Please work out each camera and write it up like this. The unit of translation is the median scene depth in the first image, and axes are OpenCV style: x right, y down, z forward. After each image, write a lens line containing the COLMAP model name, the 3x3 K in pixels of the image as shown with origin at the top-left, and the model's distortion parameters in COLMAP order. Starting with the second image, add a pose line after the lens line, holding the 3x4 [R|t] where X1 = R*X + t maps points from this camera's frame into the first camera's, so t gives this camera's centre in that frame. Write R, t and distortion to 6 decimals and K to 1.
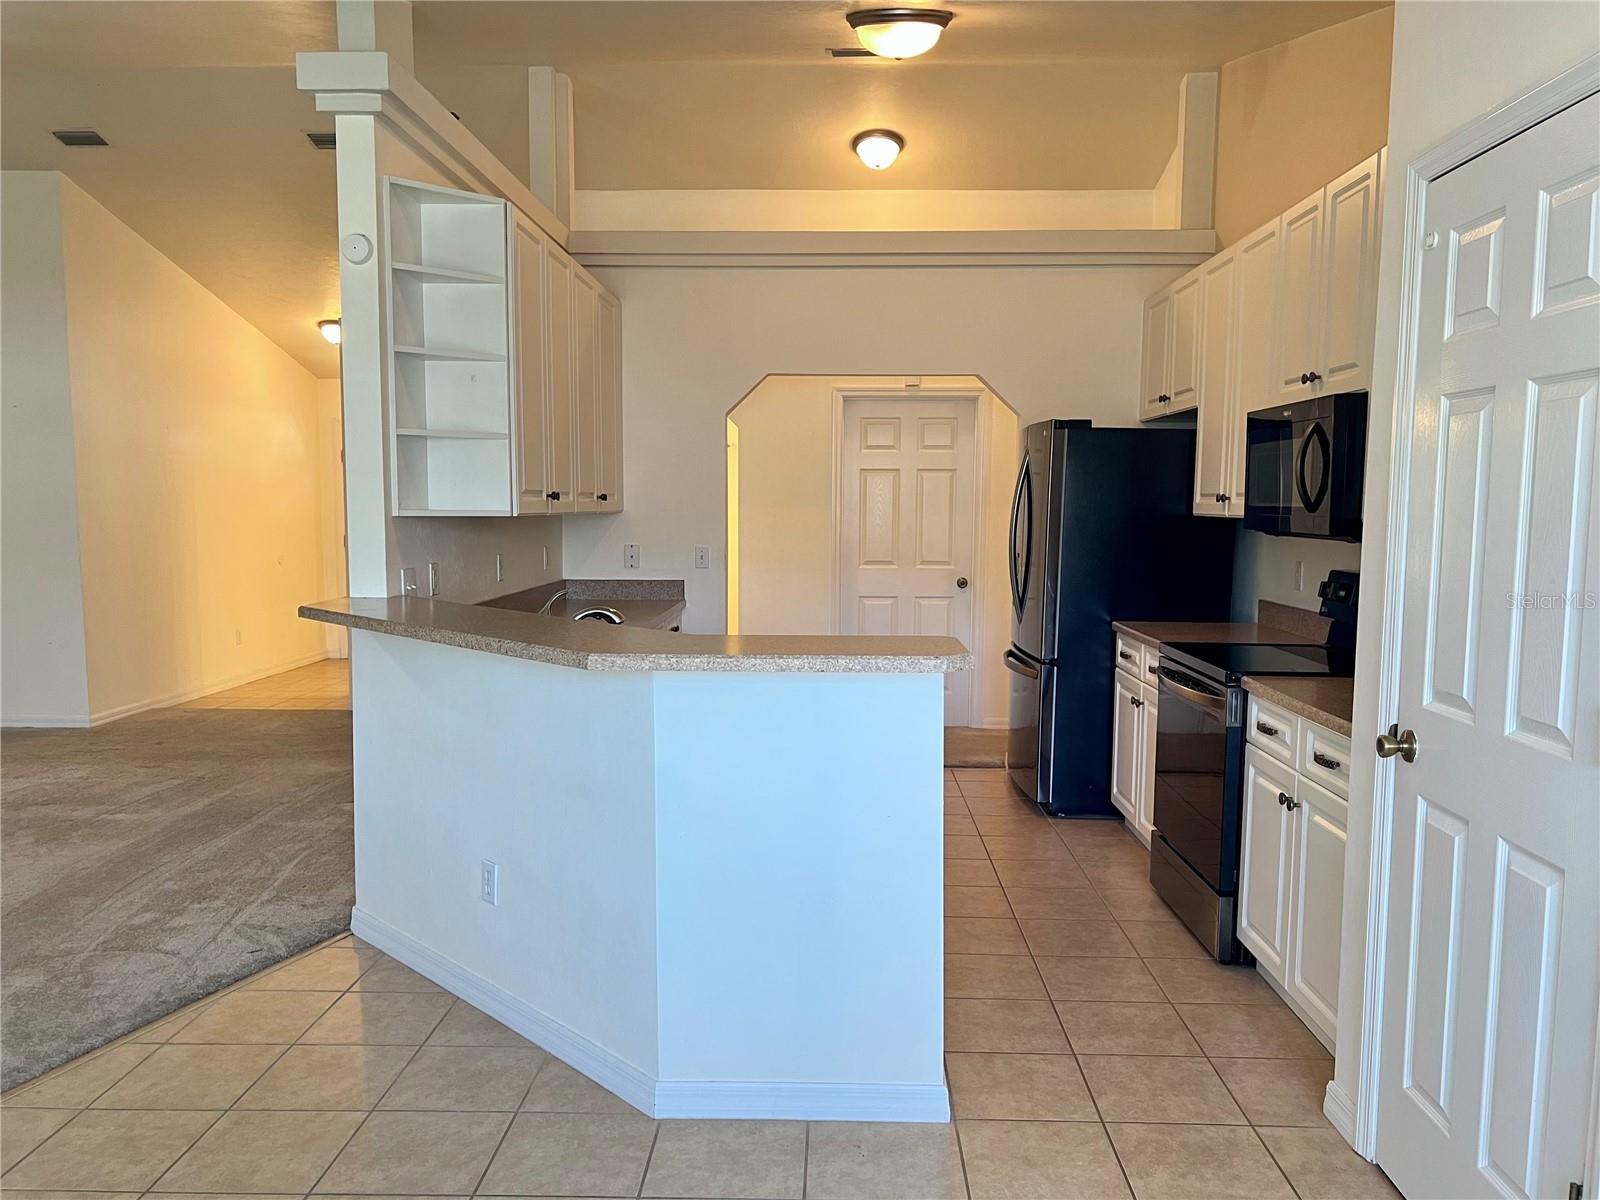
lens RADIAL K [[1204.5, 0, 803.6], [0, 1204.5, 622.3], [0, 0, 1]] dist [0.071685, -0.078995]
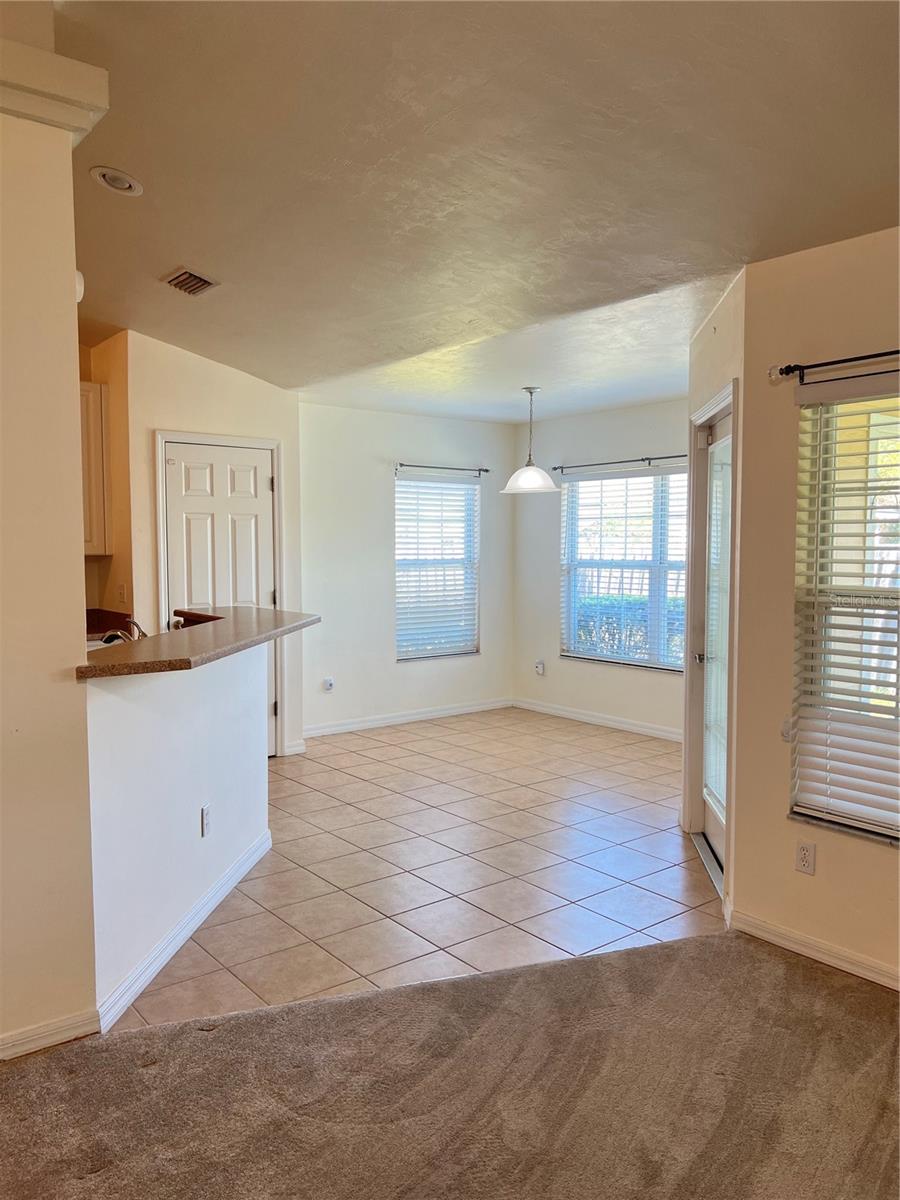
lens RADIAL K [[903.4, 0, 450.0], [0, 903.4, 600.0], [0, 0, 1]] dist [0.071685, -0.078995]
pose [[-0.646907, -0.054481, 0.760620, -0.935370], [0.074575, 0.988144, 0.134203, -0.122026], [-0.758914, 0.143540, -0.635174, 1.074948]]
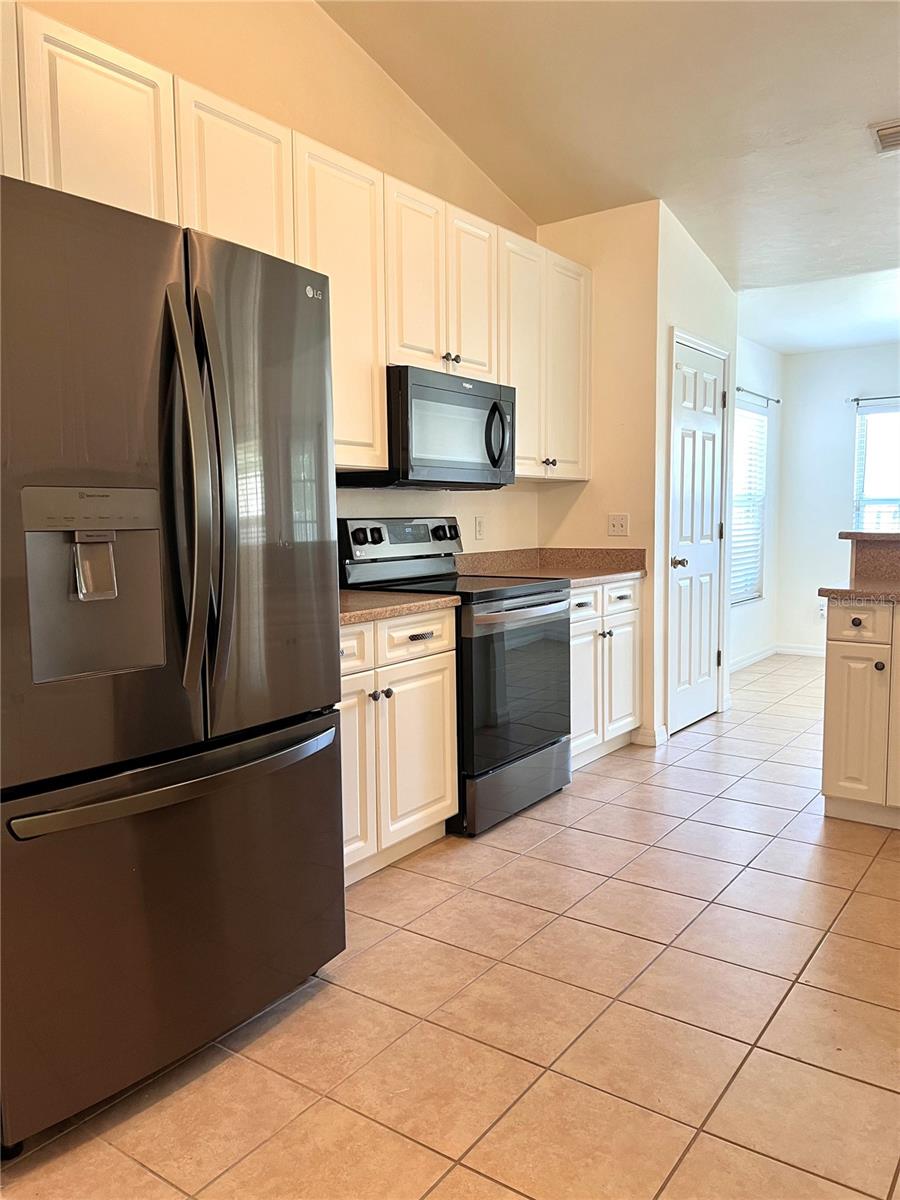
lens RADIAL K [[903.4, 0, 450.0], [0, 903.4, 600.0], [0, 0, 1]] dist [0.071685, -0.078995]
pose [[-0.832324, -0.061995, 0.550811, -0.096349], [0.050579, 0.981085, 0.186854, -0.114988], [-0.551977, 0.183383, -0.813445, 1.589053]]
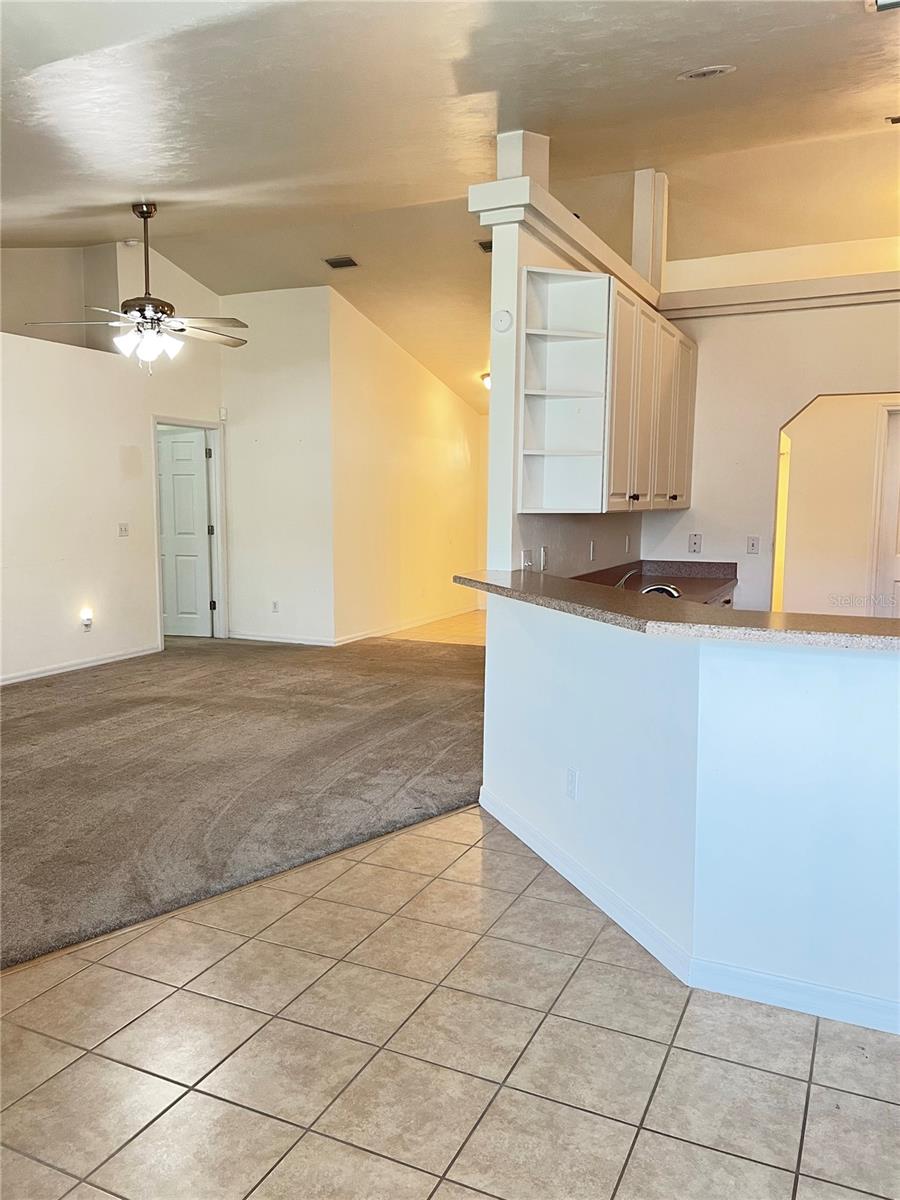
lens RADIAL K [[903.4, 0, 450.0], [0, 903.4, 600.0], [0, 0, 1]] dist [0.071685, -0.078995]
pose [[0.916584, 0.047102, -0.397058, 0.007038], [-0.042609, 0.998889, 0.020136, -0.003886], [0.397565, -0.001538, 0.917573, 0.012900]]
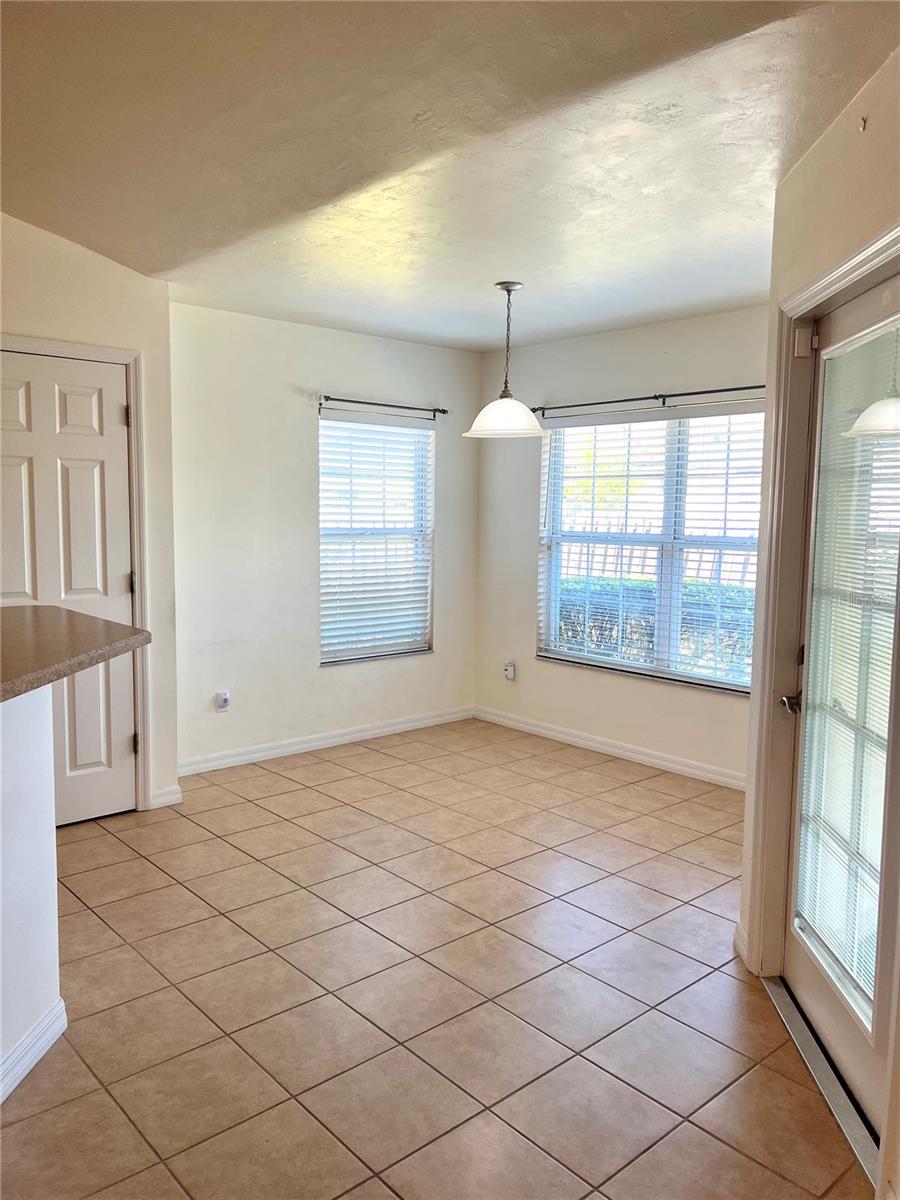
lens RADIAL K [[906.0, 0, 460.1], [0, 906.0, 603.0], [0, 0, 1]] dist [0.073101, -0.067349]
pose [[-0.690721, -0.093498, 0.717052, -0.638910], [0.055357, 0.981859, 0.181352, -0.094292], [-0.721000, 0.164957, -0.673014, 0.803074]]
